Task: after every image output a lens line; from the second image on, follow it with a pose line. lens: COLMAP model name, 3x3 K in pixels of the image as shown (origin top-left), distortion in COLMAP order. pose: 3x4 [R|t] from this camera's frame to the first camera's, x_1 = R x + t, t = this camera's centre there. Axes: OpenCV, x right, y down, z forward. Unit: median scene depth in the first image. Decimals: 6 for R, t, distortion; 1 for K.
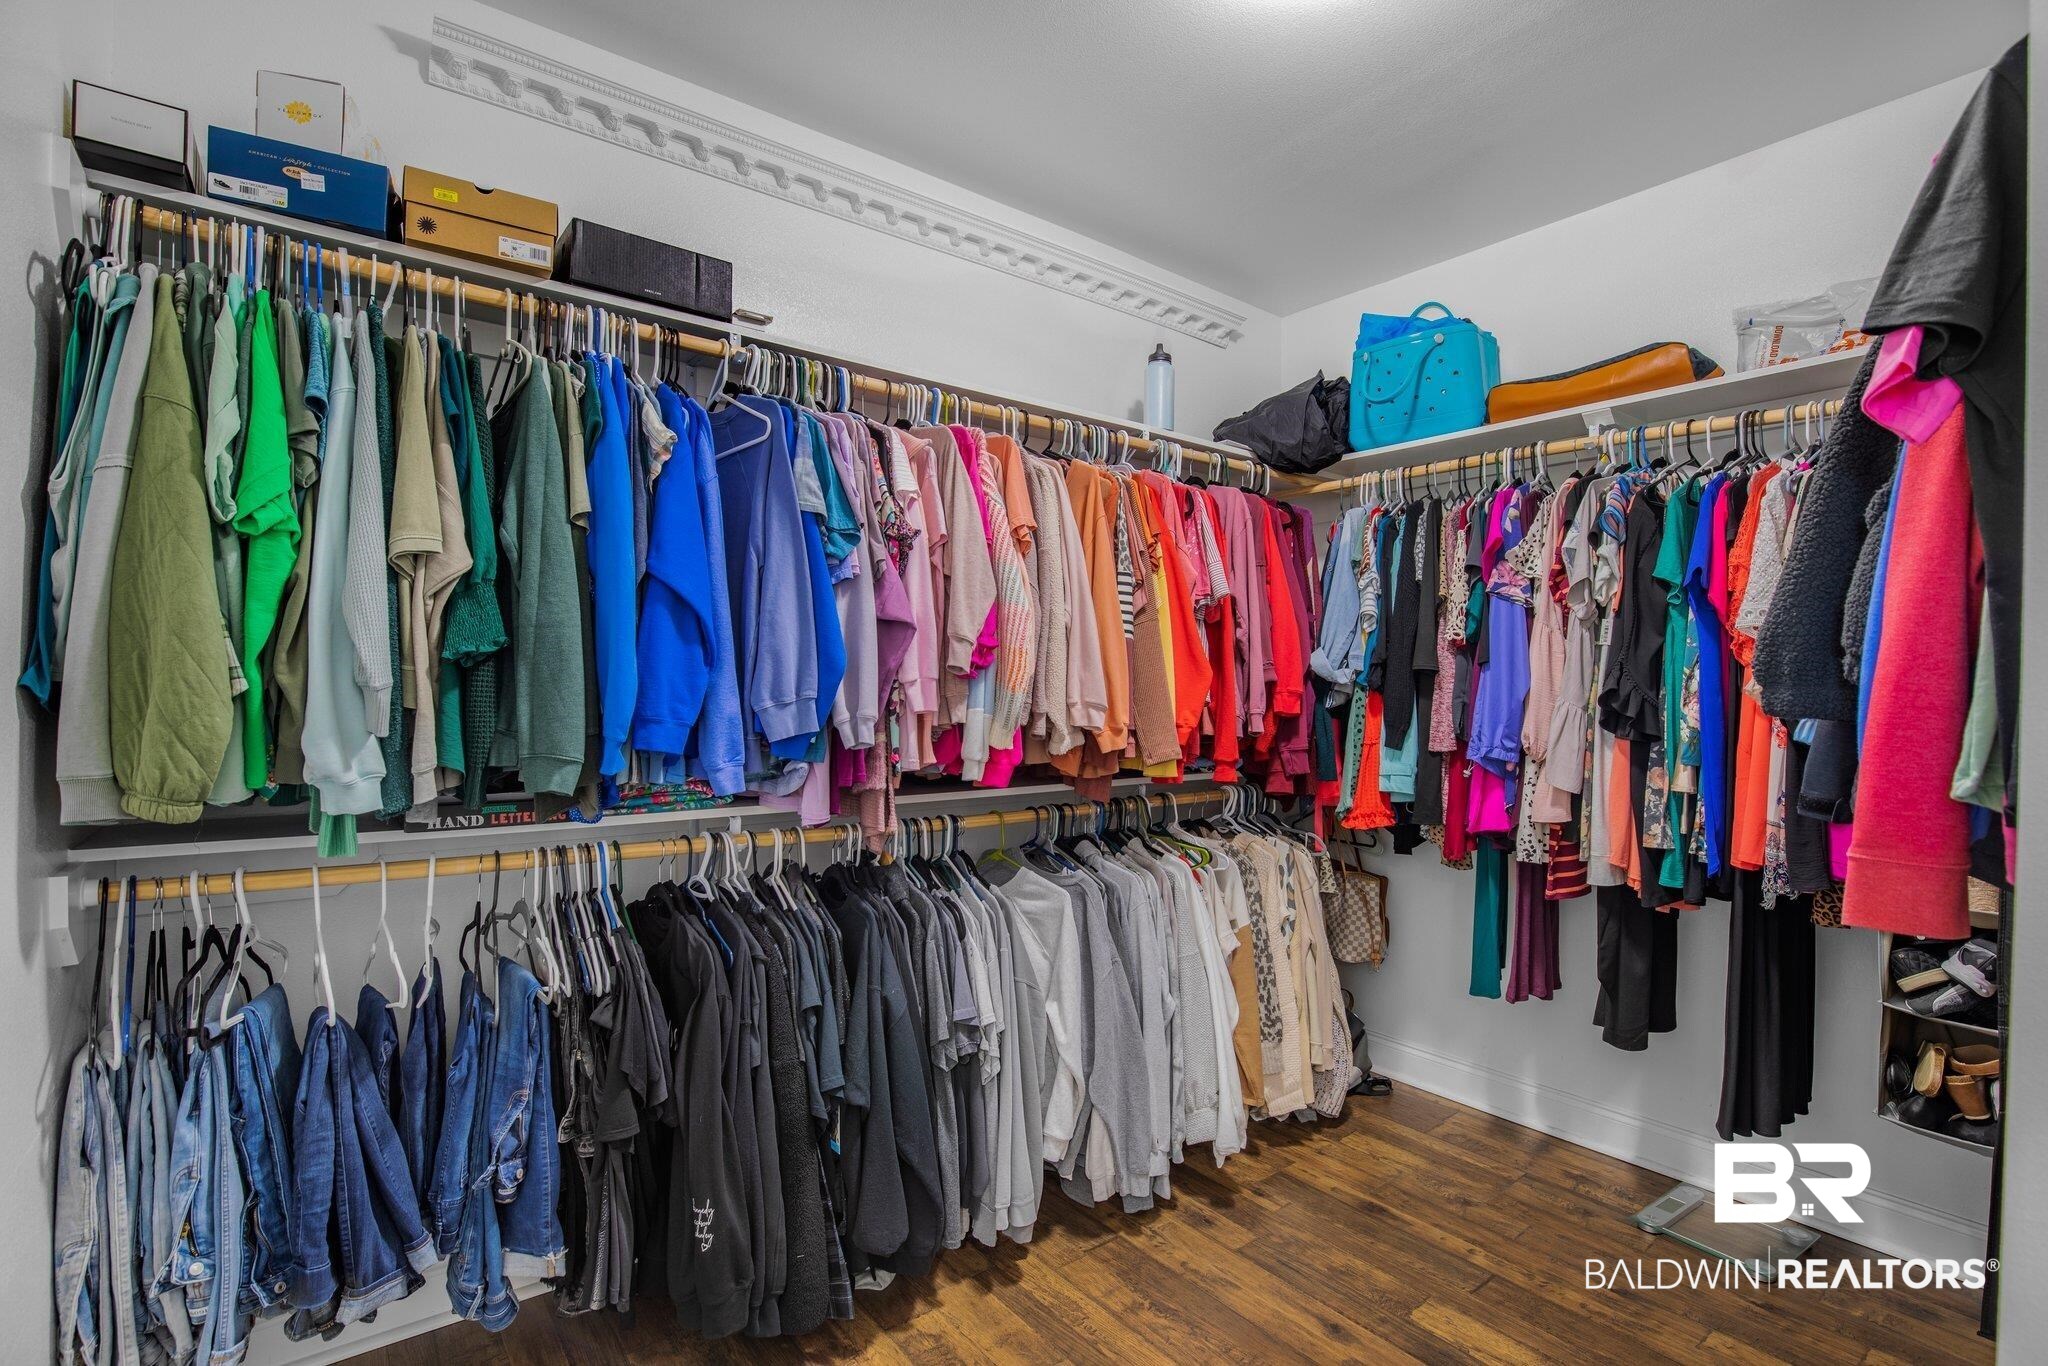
lens RADIAL K [[938.1, 0, 1021.1], [0, 938.1, 691.2], [0, 0, 1]] dist [-0.013714, 0.005610]
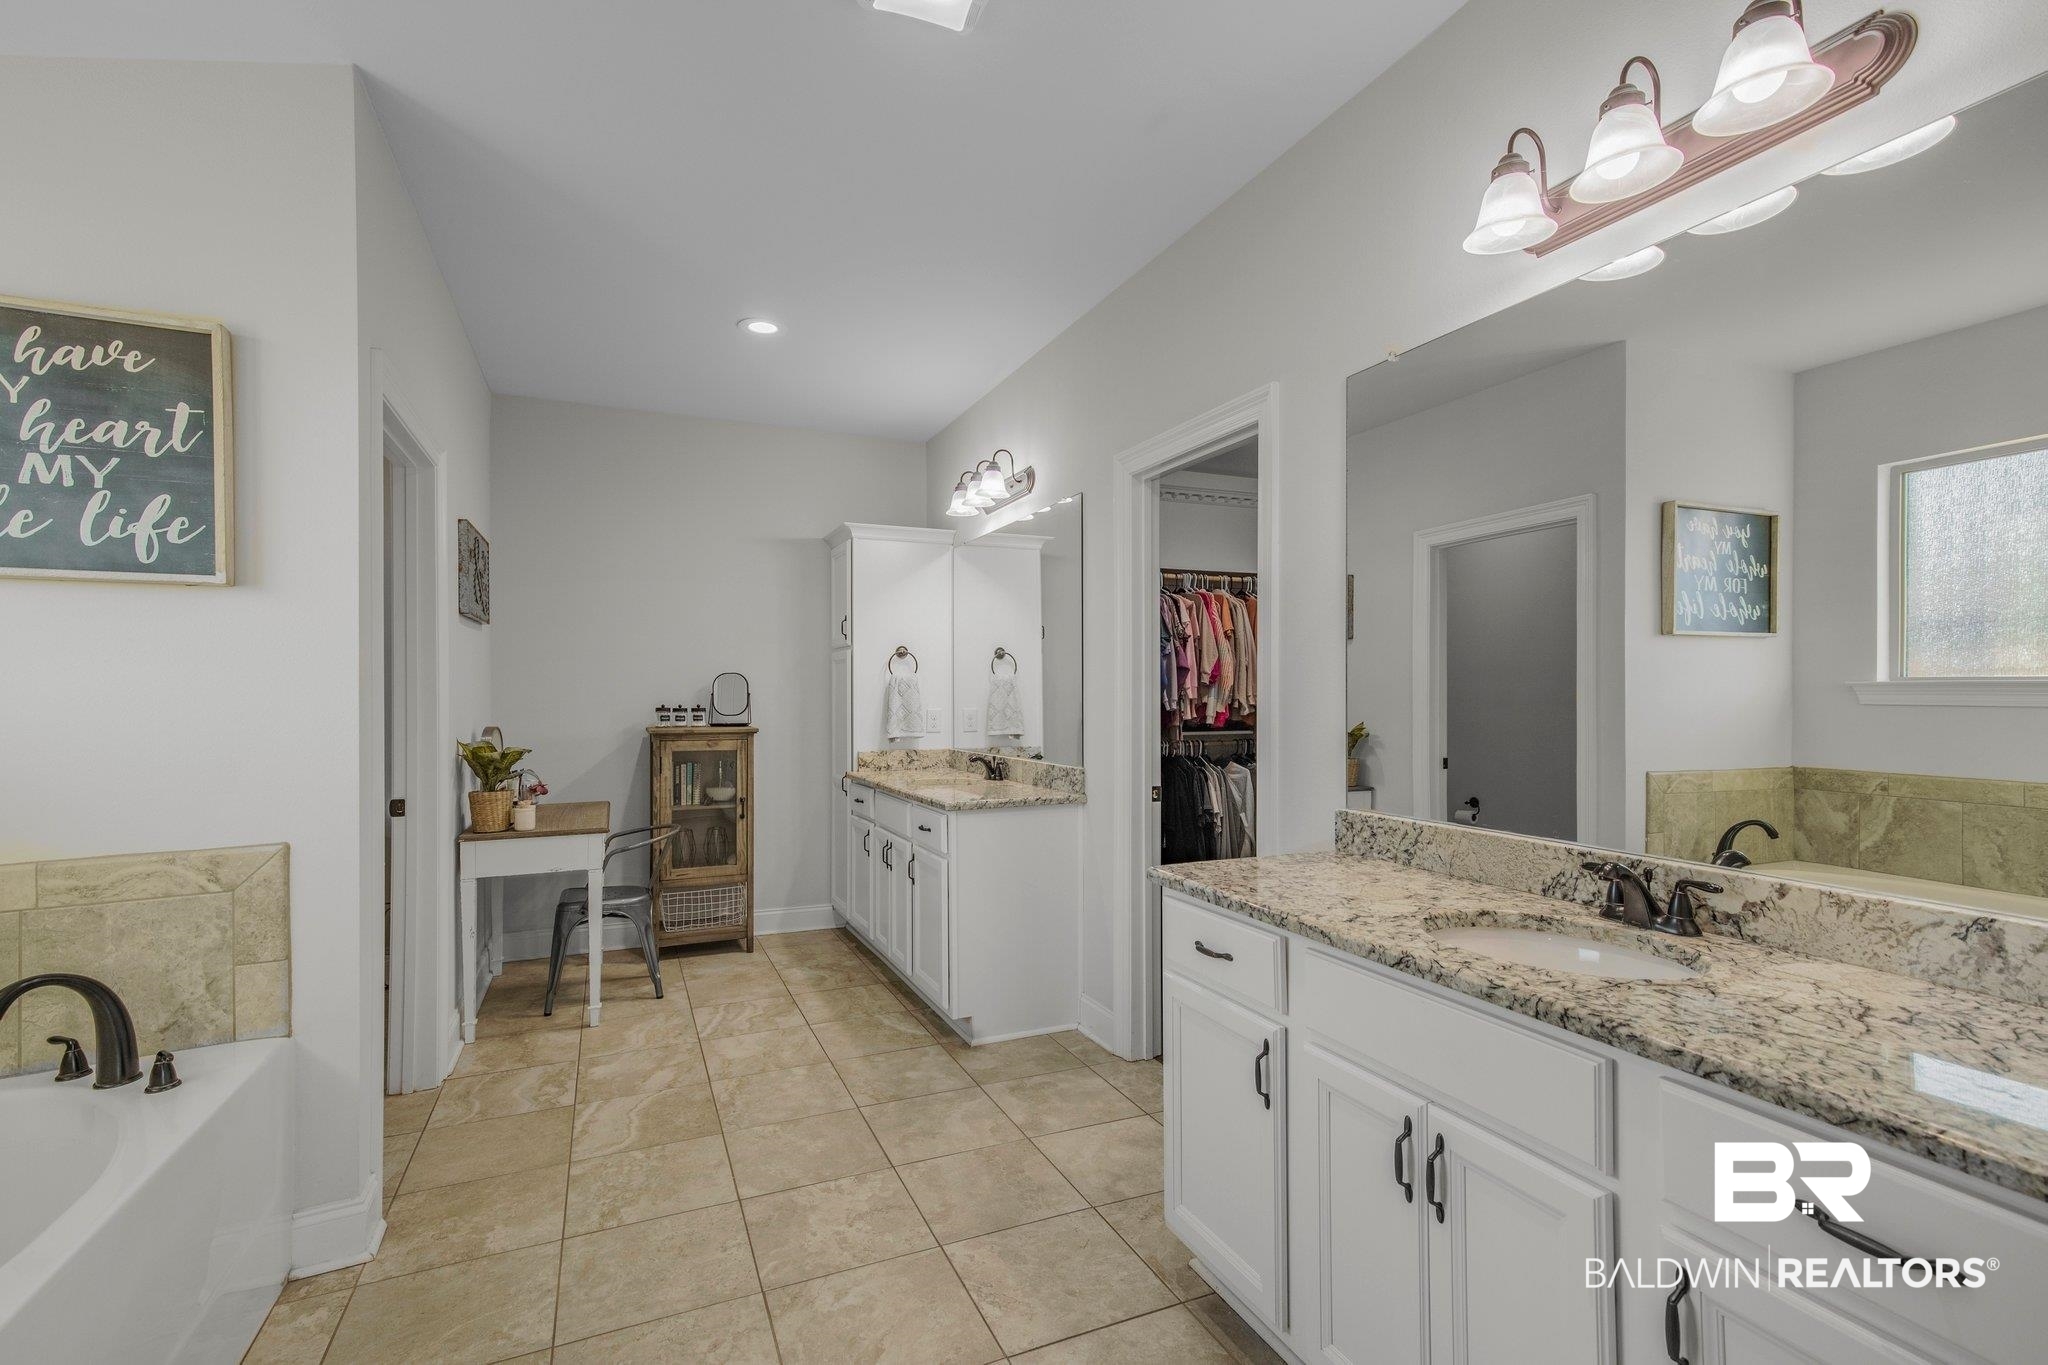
lens RADIAL K [[938.1, 0, 1032.4], [0, 938.1, 685.2], [0, 0, 1]] dist [-0.013714, 0.005610]
pose [[0.971559, -0.010237, -0.236575, 0.092992], [0.007621, 0.999899, -0.011970, 0.010863], [0.236674, 0.009827, 0.971539, -1.790472]]
